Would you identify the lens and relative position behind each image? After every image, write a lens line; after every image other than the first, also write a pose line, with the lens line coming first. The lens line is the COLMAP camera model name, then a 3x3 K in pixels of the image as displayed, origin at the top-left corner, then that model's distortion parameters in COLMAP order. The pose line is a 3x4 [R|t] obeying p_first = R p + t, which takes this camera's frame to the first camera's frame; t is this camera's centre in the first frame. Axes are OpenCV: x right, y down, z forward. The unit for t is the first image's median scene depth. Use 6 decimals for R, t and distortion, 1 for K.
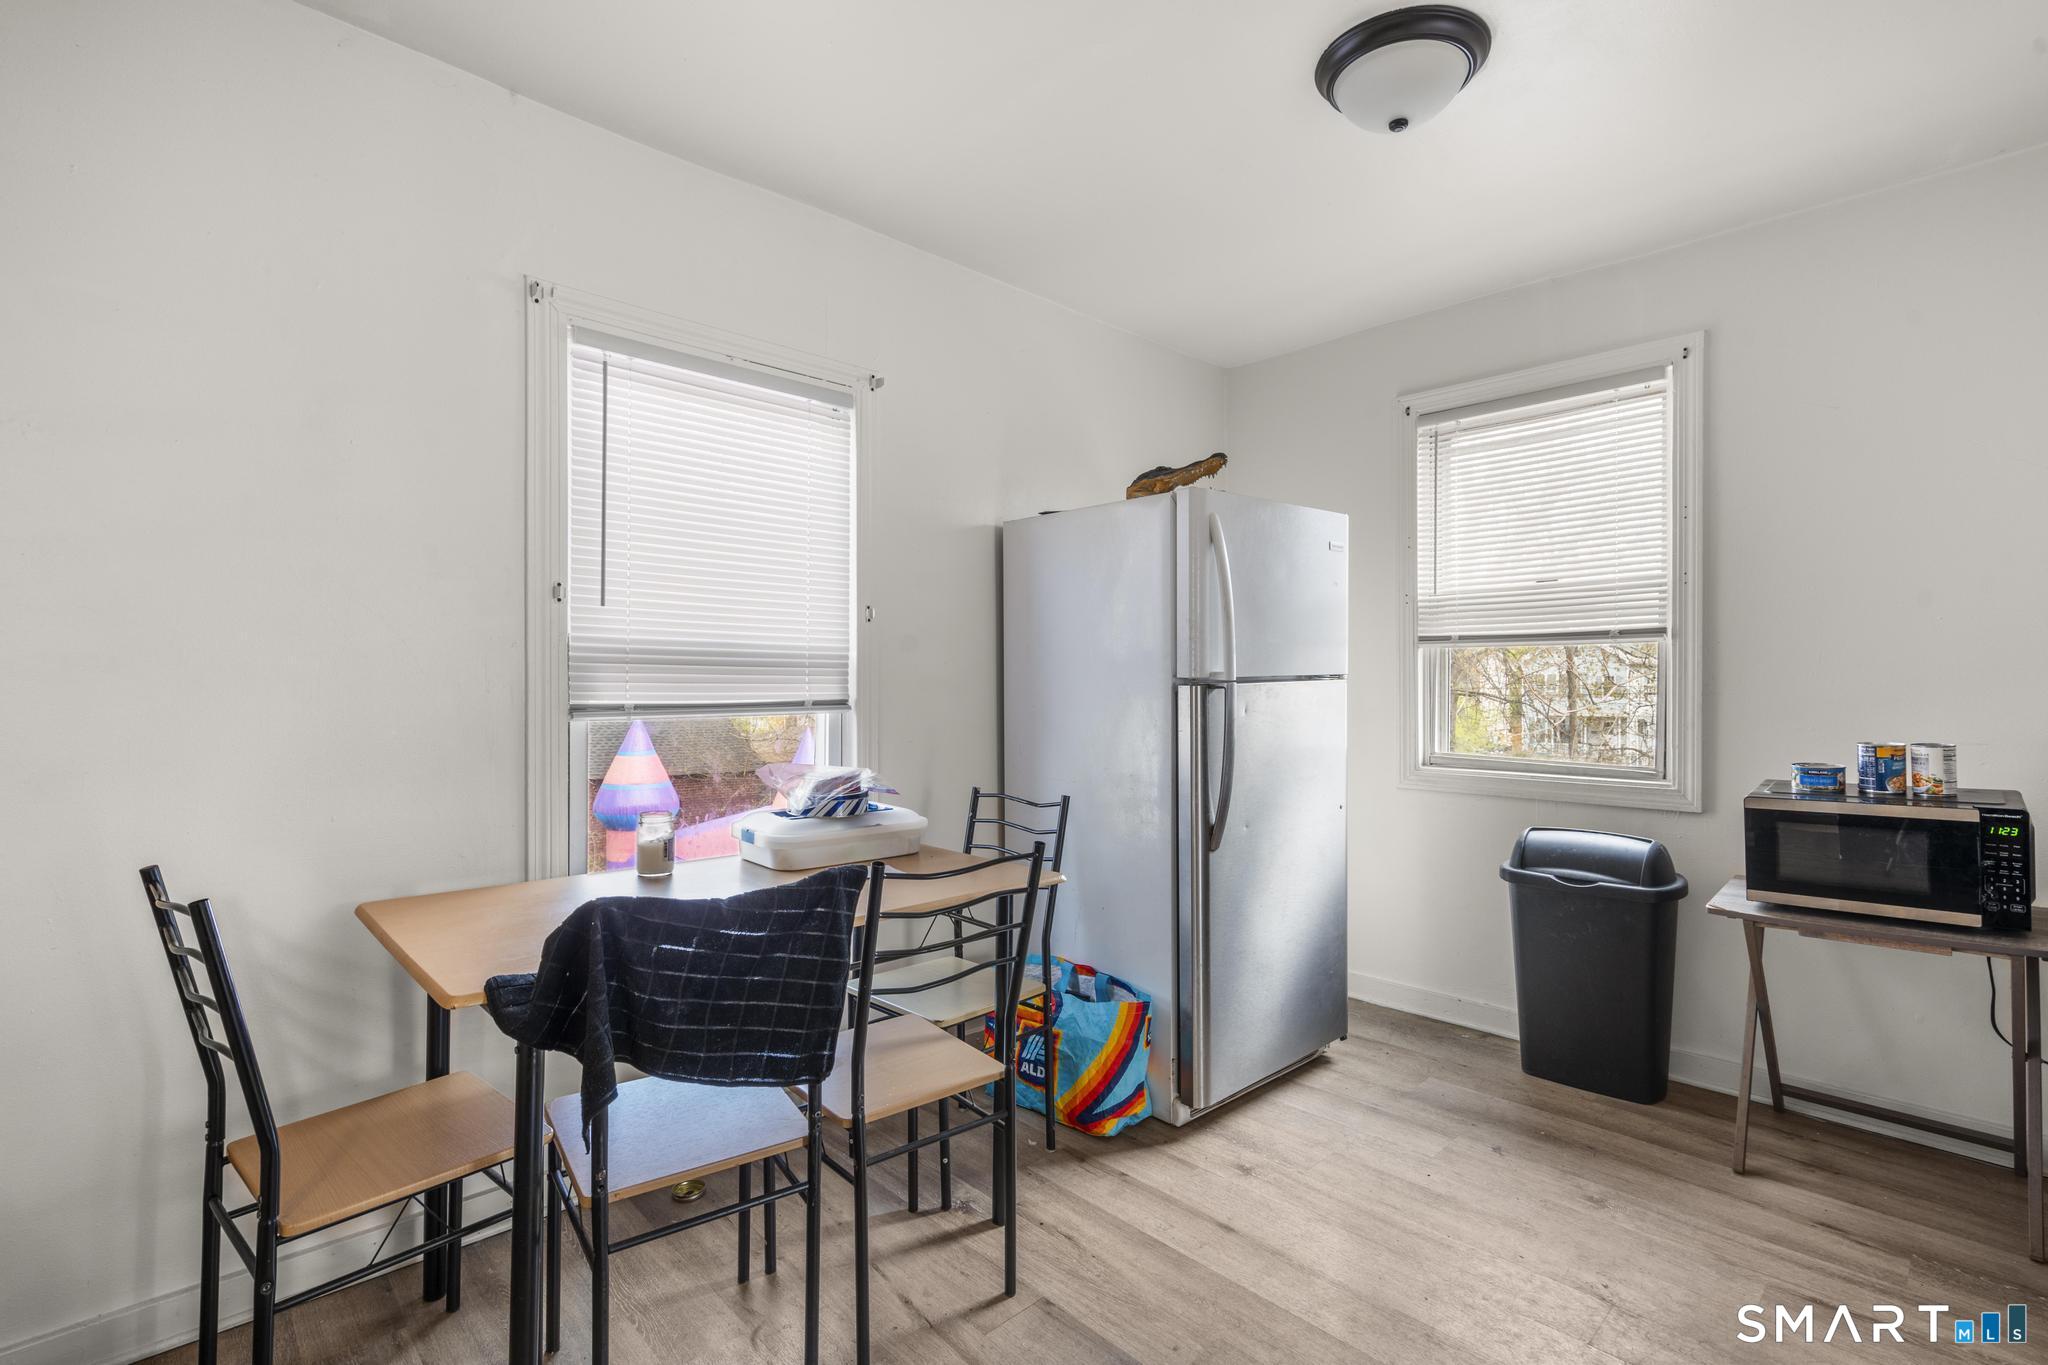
lens RADIAL K [[930.4, 0, 1029.8], [0, 930.4, 679.3], [0, 0, 1]] dist [-0.004570, -0.000523]
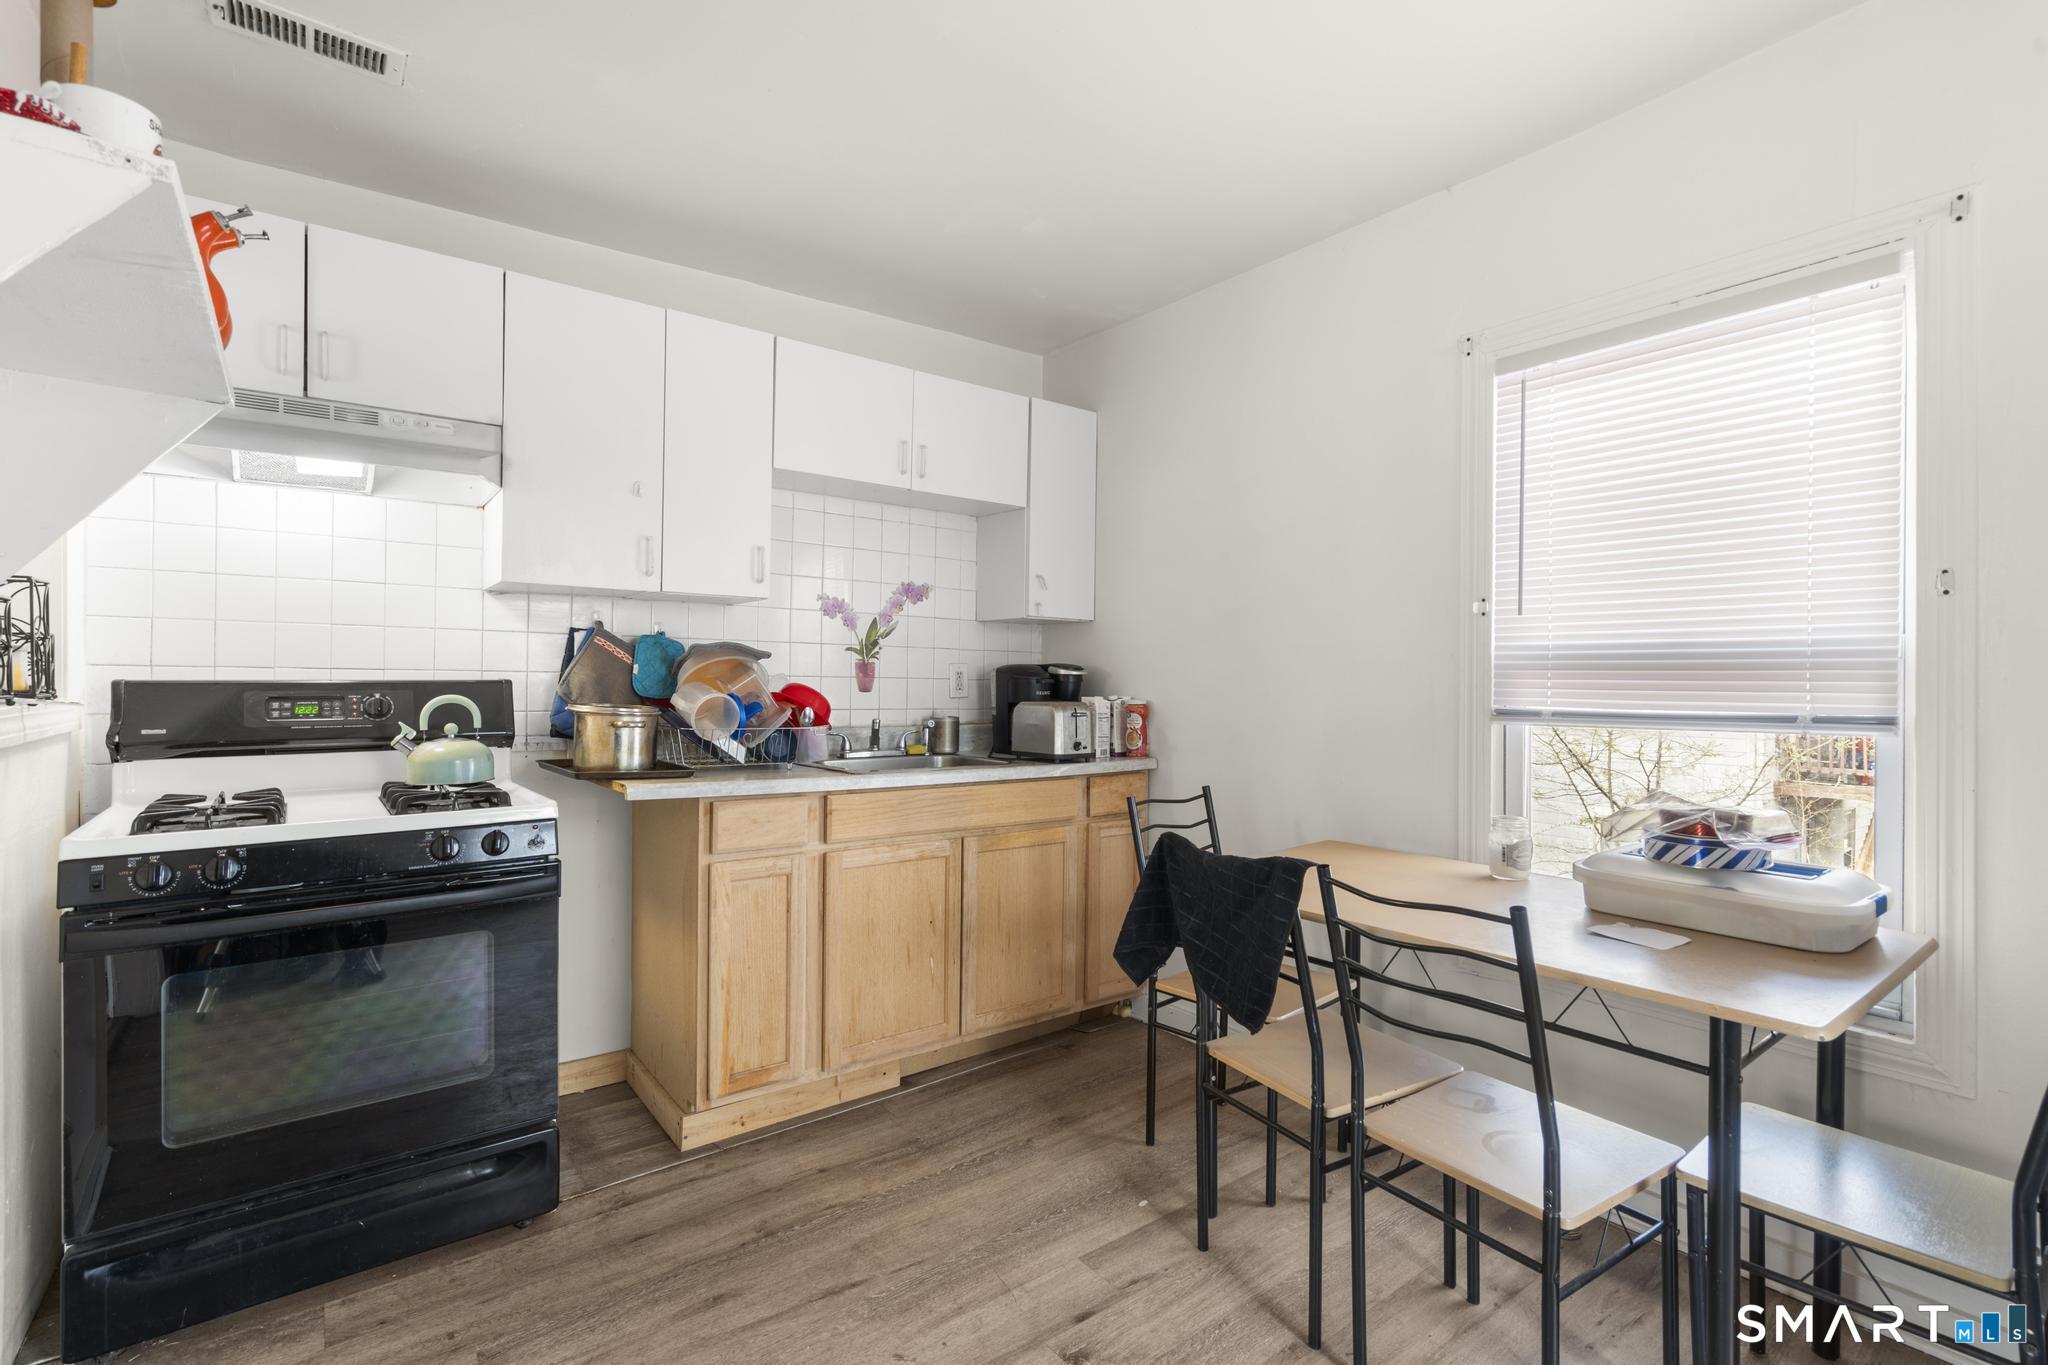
lens RADIAL K [[930.4, 0, 1030.8], [0, 930.4, 680.9], [0, 0, 1]] dist [-0.004570, -0.000523]
pose [[-0.113662, -0.006237, -0.993500, 0.598908], [-0.001787, 0.999980, -0.006074, 0.001648], [0.993518, 0.001086, -0.113671, 0.538830]]
